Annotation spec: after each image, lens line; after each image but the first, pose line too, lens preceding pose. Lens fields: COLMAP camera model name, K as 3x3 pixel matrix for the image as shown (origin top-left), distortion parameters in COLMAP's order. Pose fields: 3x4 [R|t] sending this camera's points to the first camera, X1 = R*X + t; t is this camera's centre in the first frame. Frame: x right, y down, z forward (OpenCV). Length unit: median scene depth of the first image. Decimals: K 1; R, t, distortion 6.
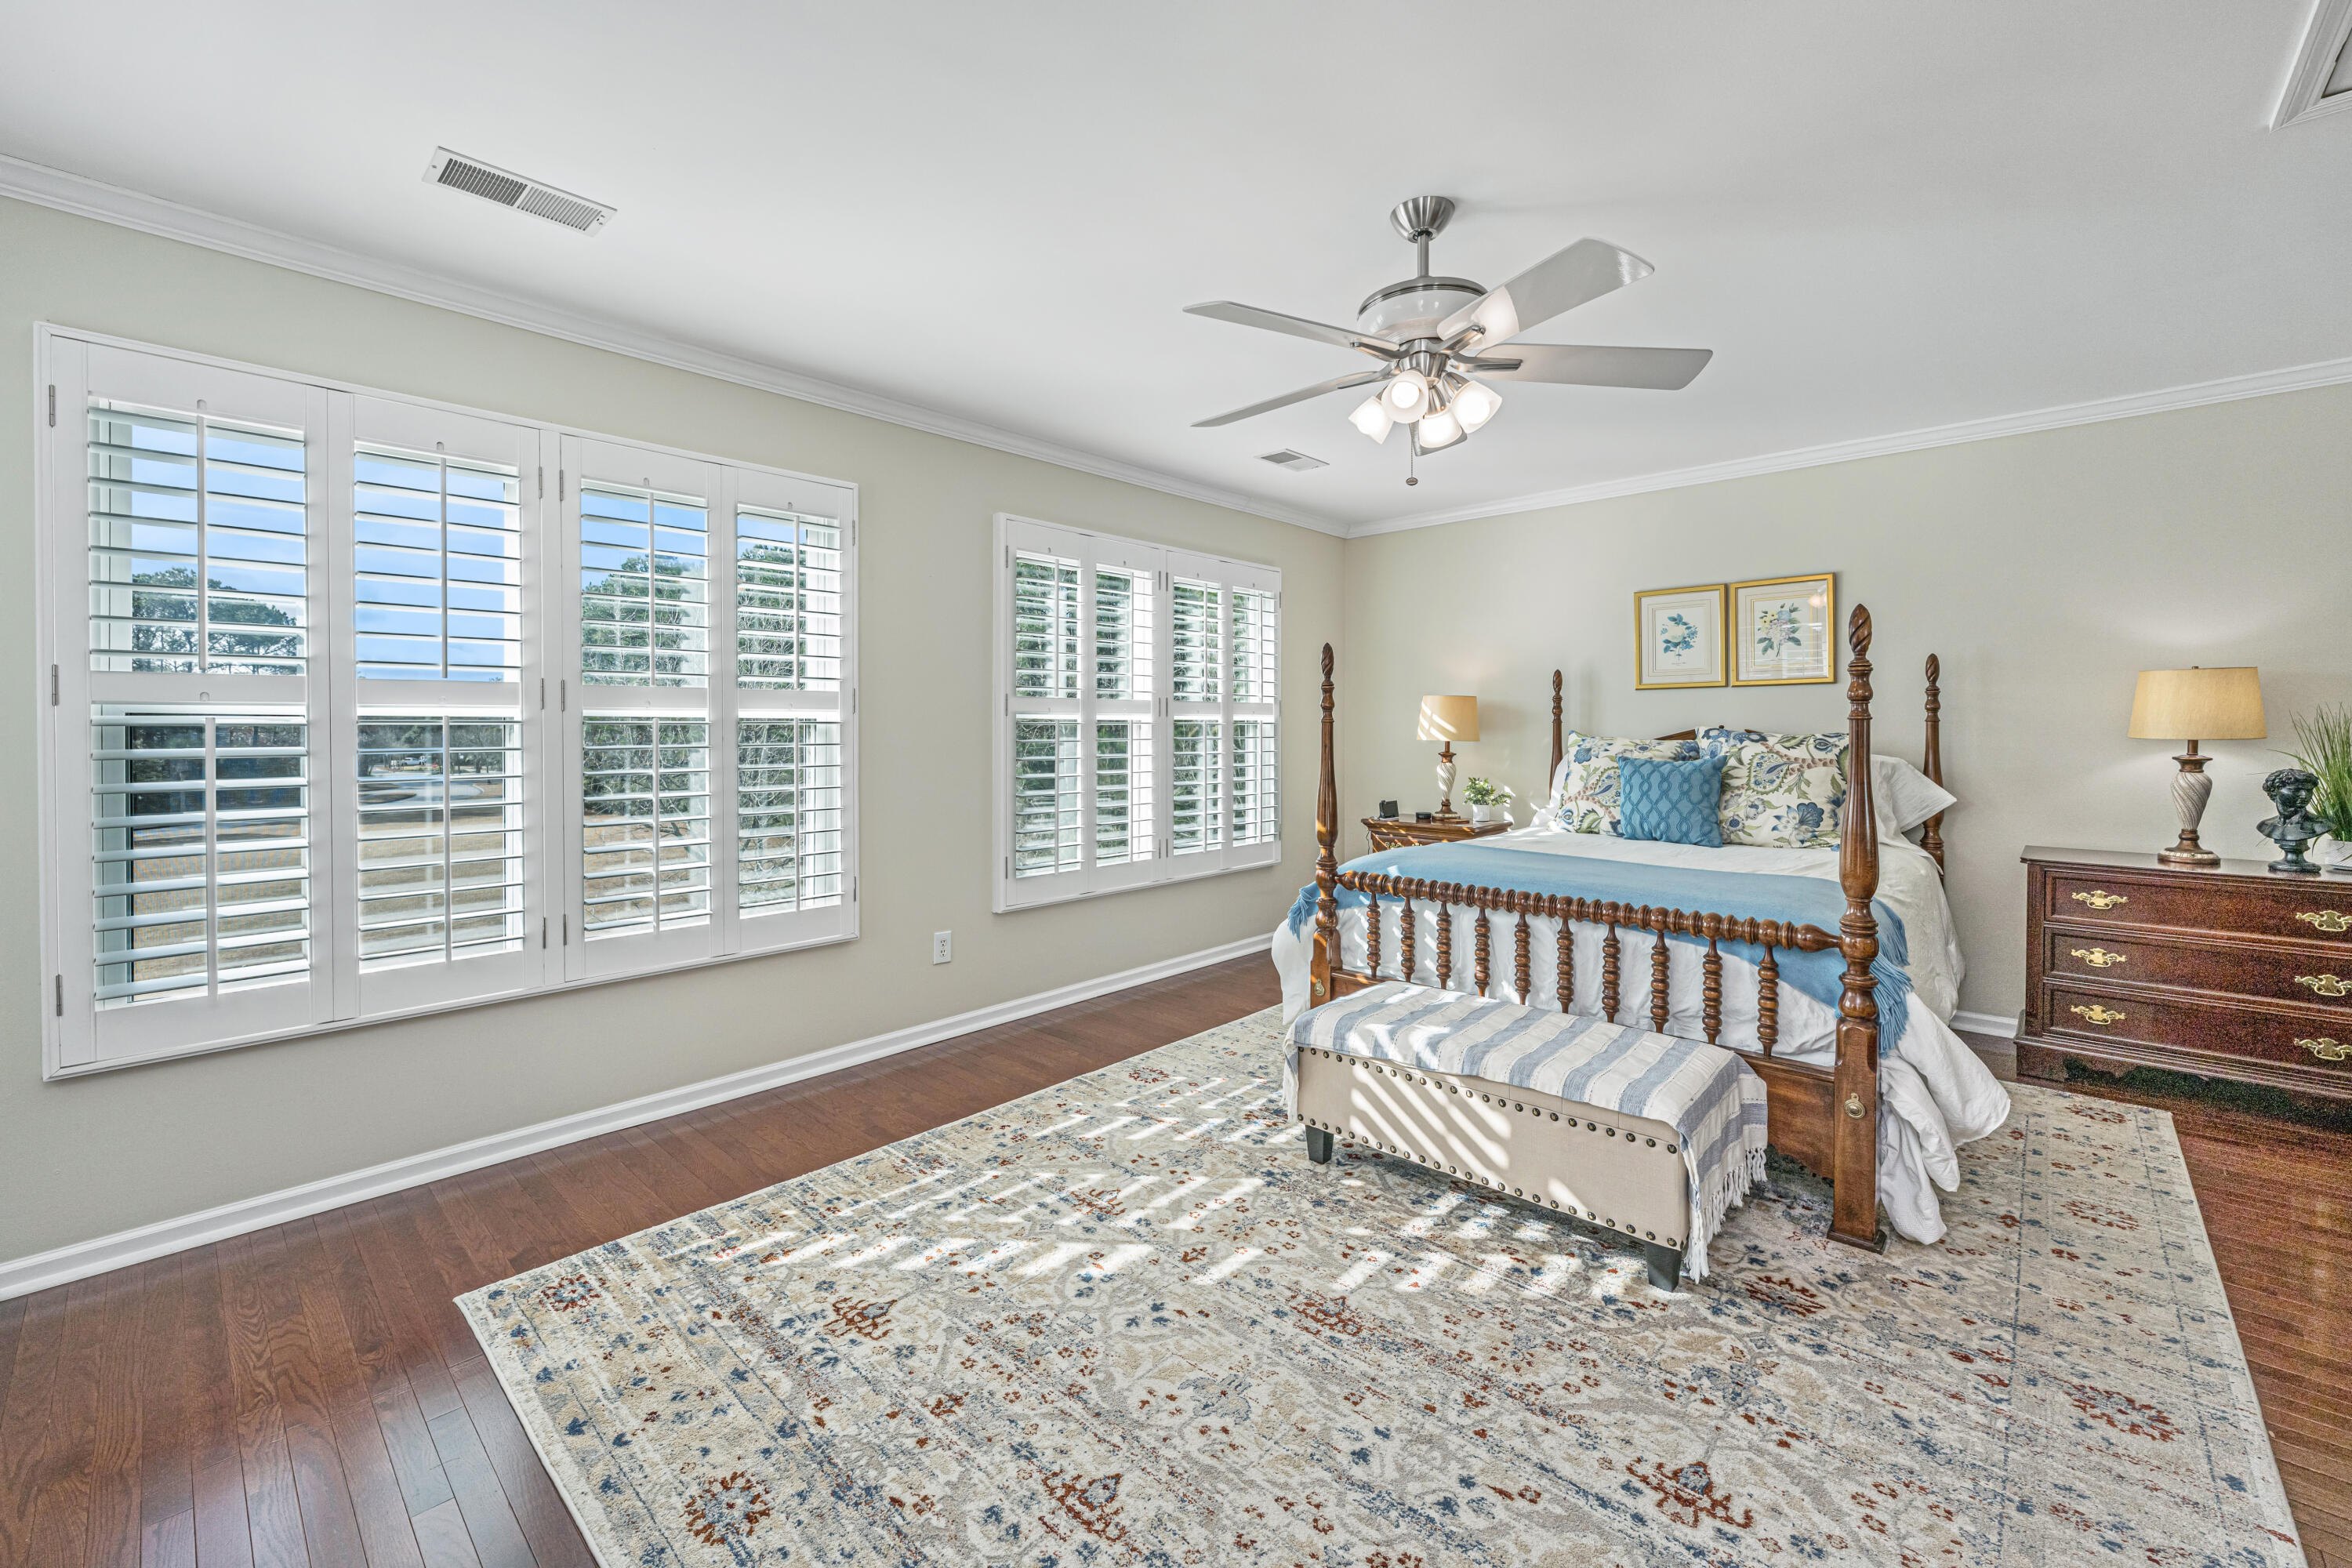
lens RADIAL K [[960.0, 0, 1192.0], [0, 960.0, 713.3], [0, 0, 1]] dist [-0.004258, 0.001421]
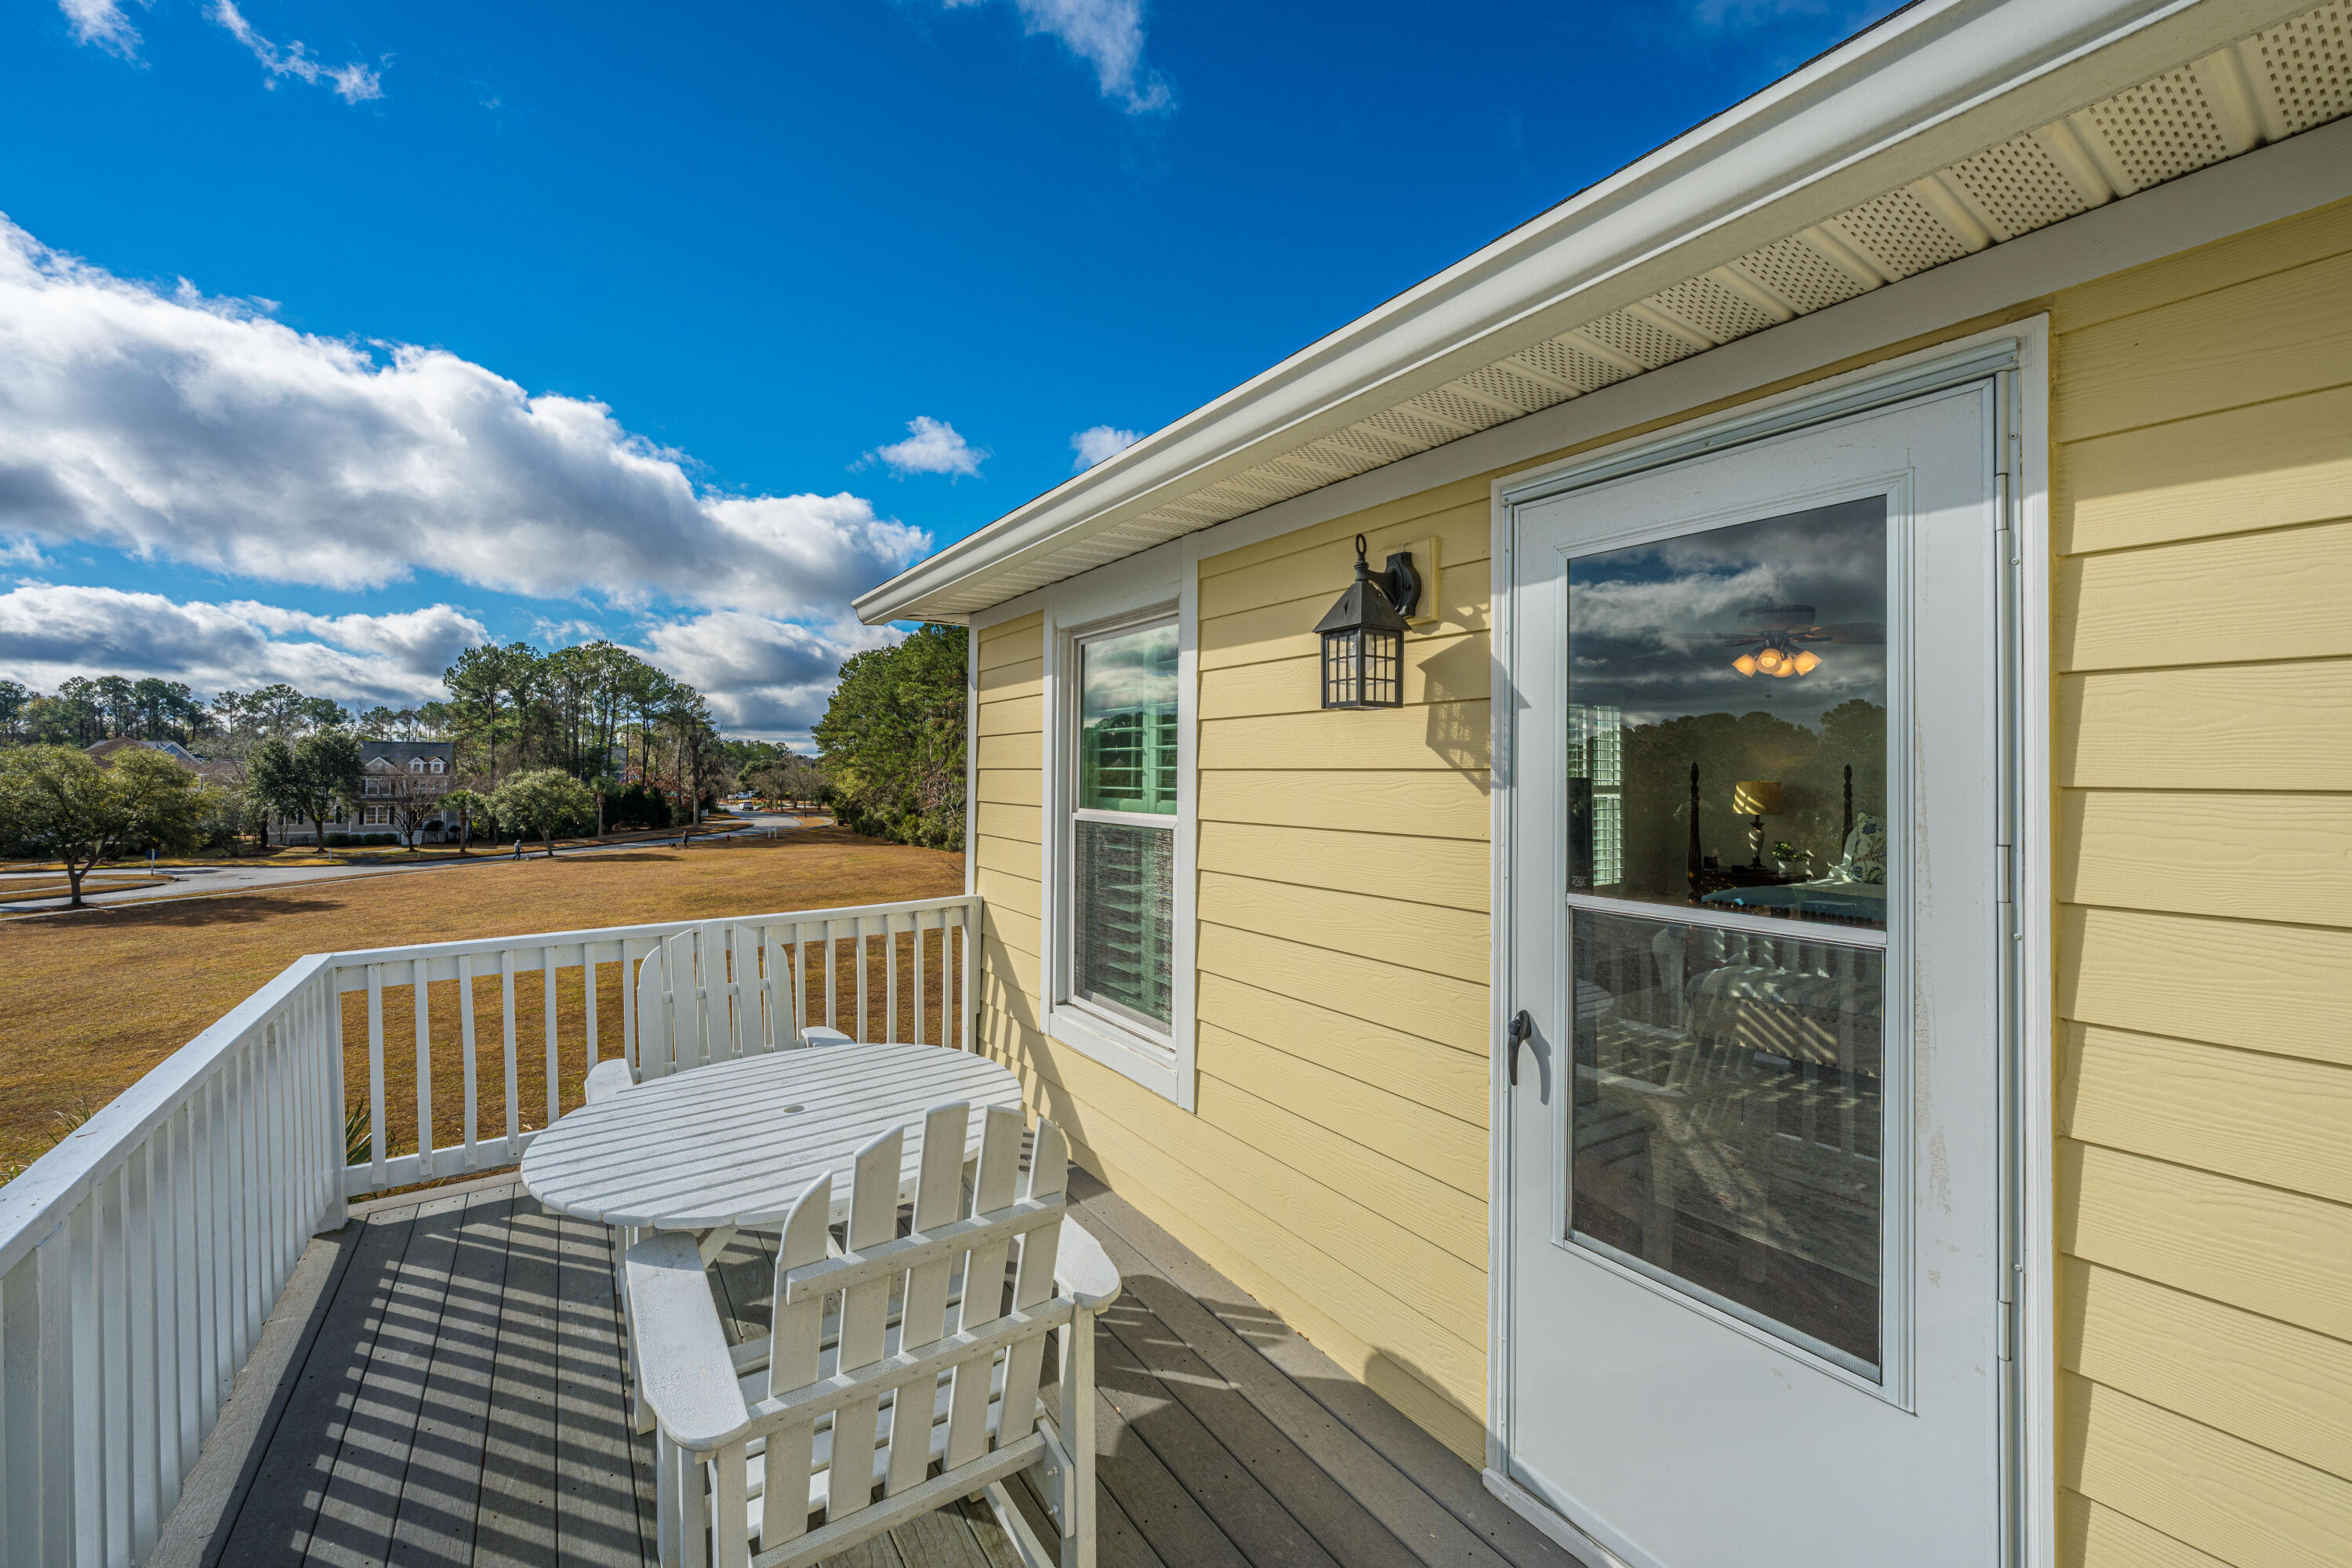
lens RADIAL K [[960.0, 0, 1186.0], [0, 960.0, 751.1], [0, 0, 1]] dist [-0.004258, 0.001421]
pose [[0.973334, 0.001419, -0.229388, -0.326773], [-0.003497, 0.999956, -0.008655, -0.071724], [0.229366, 0.009226, 0.973297, -0.796725]]
